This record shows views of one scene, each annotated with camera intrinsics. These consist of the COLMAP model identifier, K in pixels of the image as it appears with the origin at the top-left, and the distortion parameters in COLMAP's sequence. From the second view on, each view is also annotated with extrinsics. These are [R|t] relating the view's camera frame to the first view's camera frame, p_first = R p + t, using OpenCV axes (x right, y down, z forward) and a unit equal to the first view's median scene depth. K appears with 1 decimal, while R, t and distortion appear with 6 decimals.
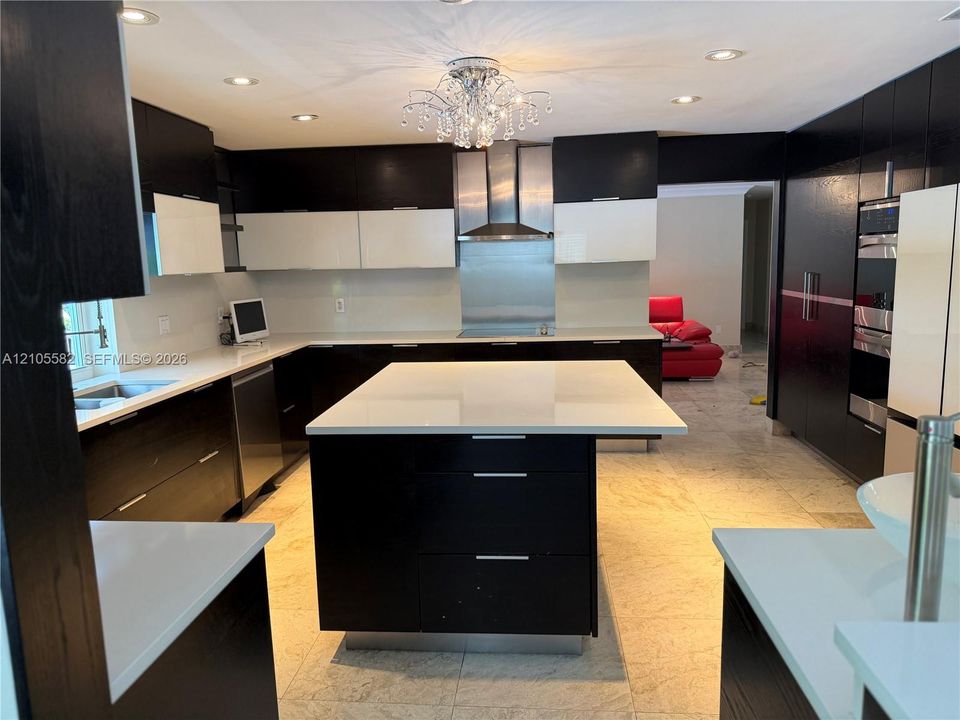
lens RADIAL K [[699.0, 0, 480.0], [0, 699.0, 360.0], [0, 0, 1]] dist [0.001608, 0.000095]
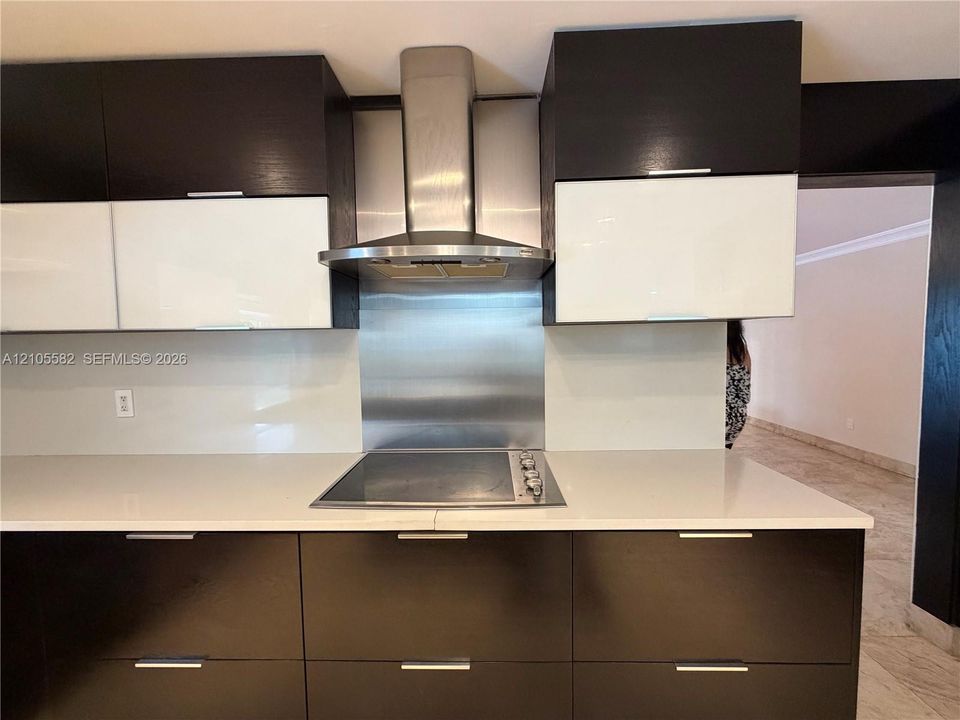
lens RADIAL K [[387.4, 0, 480.0], [0, 387.4, 360.0], [0, 0, 1]] dist [-0.000826, -0.000094]
pose [[0.997957, 0.006031, 0.063608, 0.044009], [-0.000326, 0.996003, -0.089315, -0.089955], [-0.063893, 0.089112, 0.993970, 0.743442]]
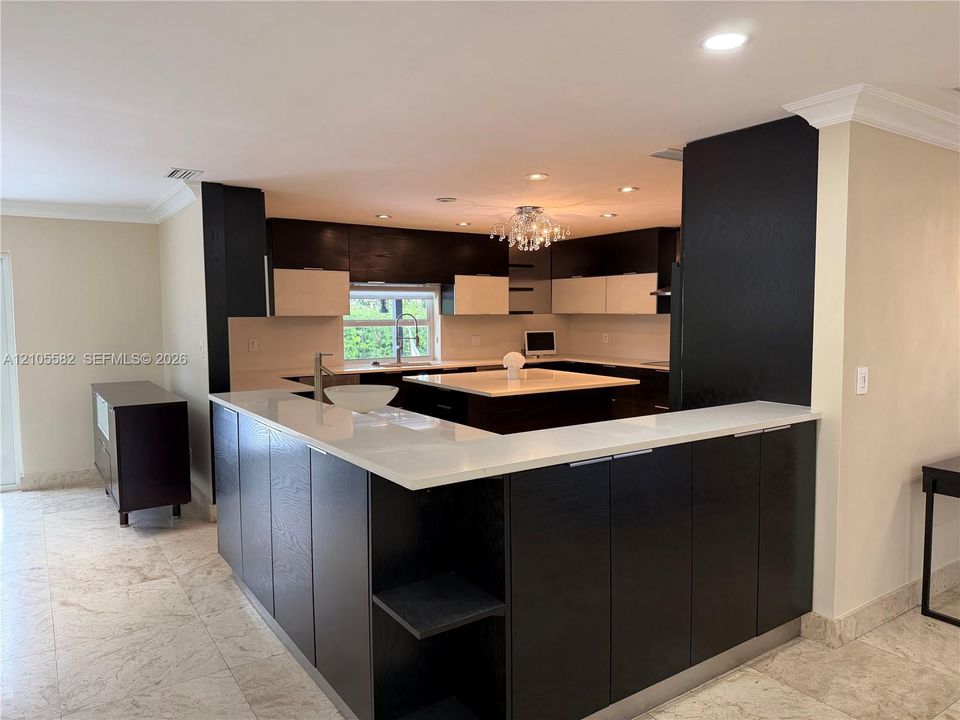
lens RADIAL K [[662.8, 0, 480.0], [0, 662.8, 360.0], [0, 0, 1]] dist [0.000073, -0.000140]
pose [[0.633585, 0.075655, -0.769965, 0.773700], [-0.120380, 0.992727, -0.001514, 0.003296], [0.764251, 0.093648, 0.638084, -0.117346]]
